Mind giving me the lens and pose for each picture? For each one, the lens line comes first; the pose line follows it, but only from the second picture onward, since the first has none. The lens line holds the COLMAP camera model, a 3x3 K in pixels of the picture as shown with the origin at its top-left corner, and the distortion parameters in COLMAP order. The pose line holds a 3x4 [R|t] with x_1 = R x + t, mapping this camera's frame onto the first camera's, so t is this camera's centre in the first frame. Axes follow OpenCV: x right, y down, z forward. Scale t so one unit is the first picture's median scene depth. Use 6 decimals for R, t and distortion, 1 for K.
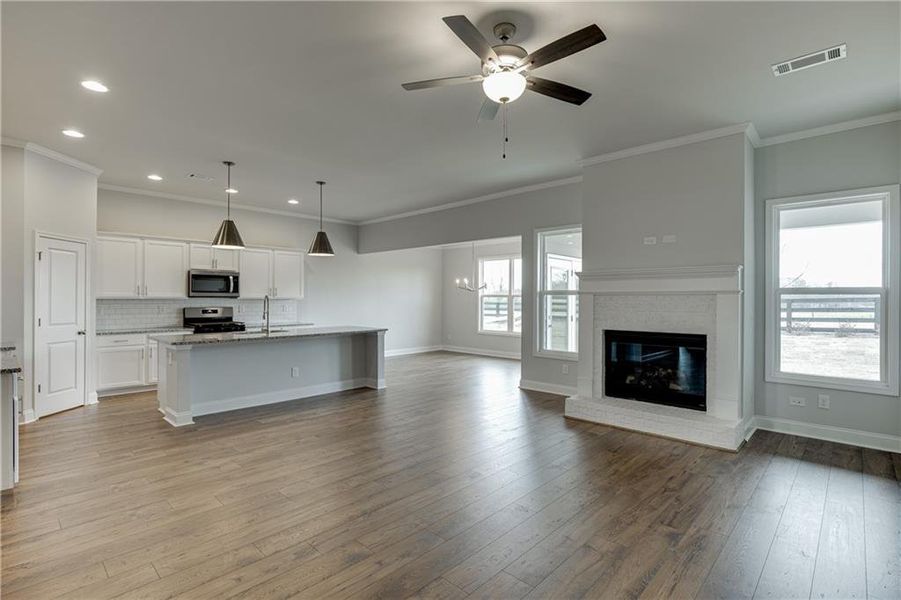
lens RADIAL K [[429.8, 0, 454.1], [0, 429.8, 297.0], [0, 0, 1]] dist [-0.010721, -0.000787]
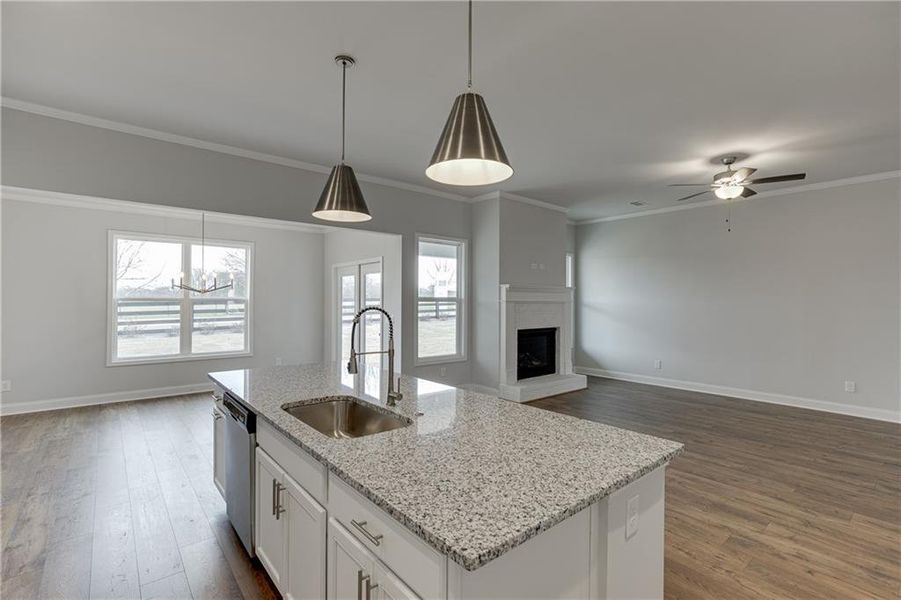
lens RADIAL K [[418.9, 0, 456.3], [0, 418.9, 300.2], [0, 0, 1]] dist [-0.010365, 0.004456]
pose [[0.112741, -0.001950, 0.993623, -0.780140], [-0.009481, 0.999950, 0.003038, -0.013567], [-0.993579, -0.009763, 0.112716, 0.870513]]
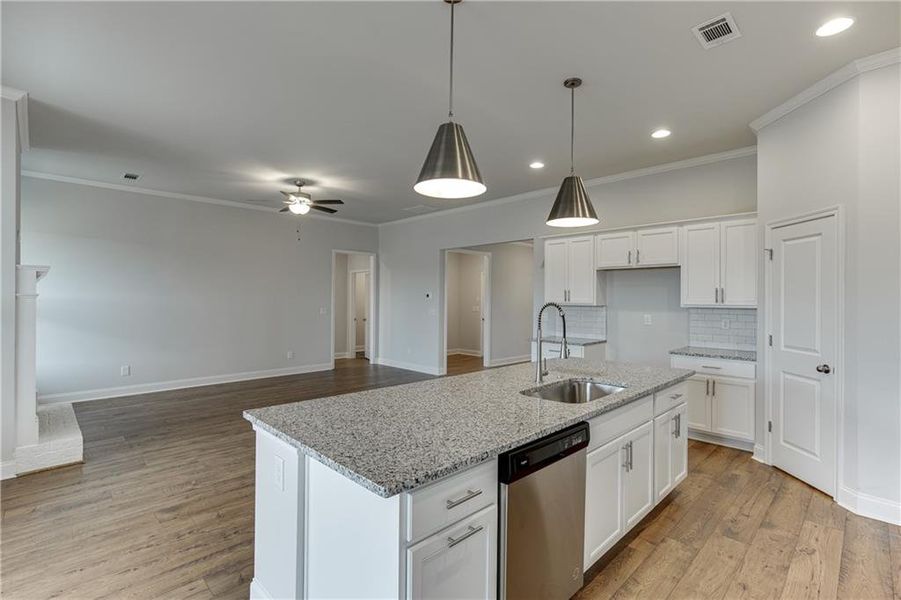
lens RADIAL K [[418.9, 0, 455.9], [0, 418.9, 297.5], [0, 0, 1]] dist [-0.010365, 0.004456]
pose [[-0.999620, -0.007807, 0.026447, -0.340564], [-0.008030, 0.999933, -0.008333, -0.005651], [-0.026380, -0.008542, -0.999615, 1.419878]]
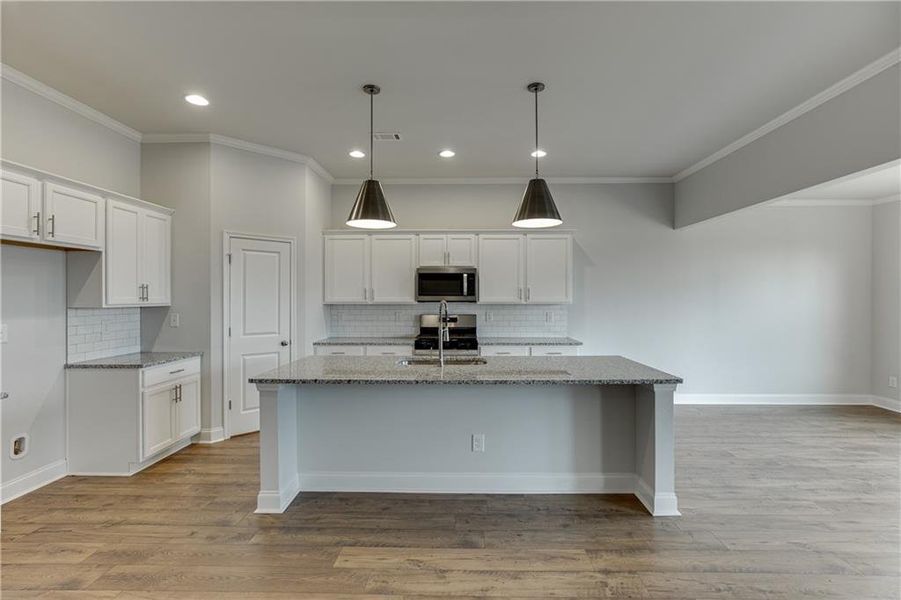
lens RADIAL K [[407.8, 0, 456.0], [0, 407.8, 299.0], [0, 0, 1]] dist [-0.012370, 0.005973]
pose [[0.671853, -0.001685, -0.740683, -0.007458], [0.005856, 0.999978, 0.003036, -0.008391], [0.740661, -0.006377, 0.671848, 0.621355]]
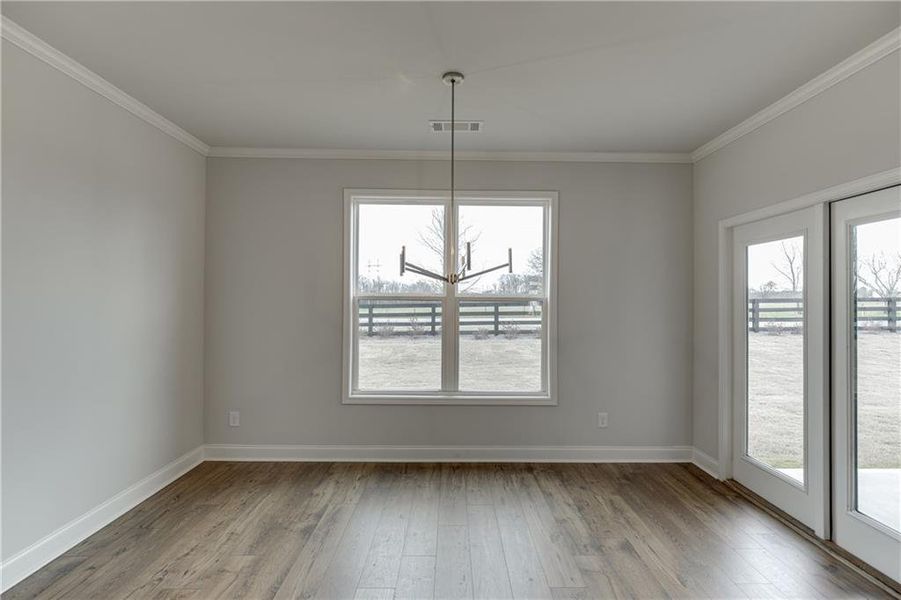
lens RADIAL K [[414.8, 0, 453.4], [0, 414.8, 306.0], [0, 0, 1]] dist [0.002064, 0.001641]
pose [[0.723744, -0.007927, 0.690023, -0.211498], [-0.006260, 0.999817, 0.018051, -0.005500], [-0.690040, -0.017384, 0.723562, 1.231818]]
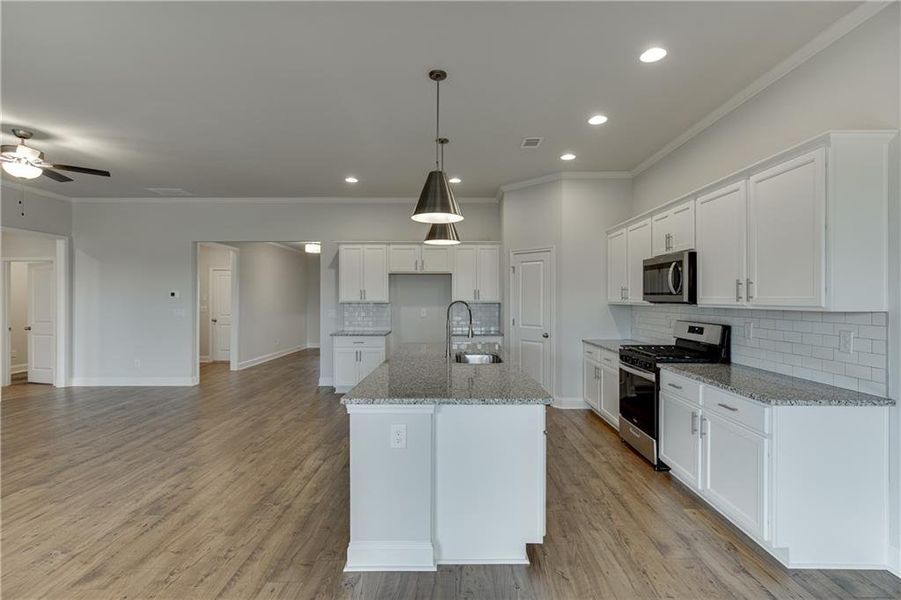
lens RADIAL K [[418.9, 0, 456.3], [0, 418.9, 296.7], [0, 0, 1]] dist [-0.010365, 0.004456]
pose [[-0.723792, -0.004145, -0.690006, 0.008969], [0.001790, 0.999967, -0.007885, -0.004972], [0.690016, -0.006943, -0.723761, 1.433503]]
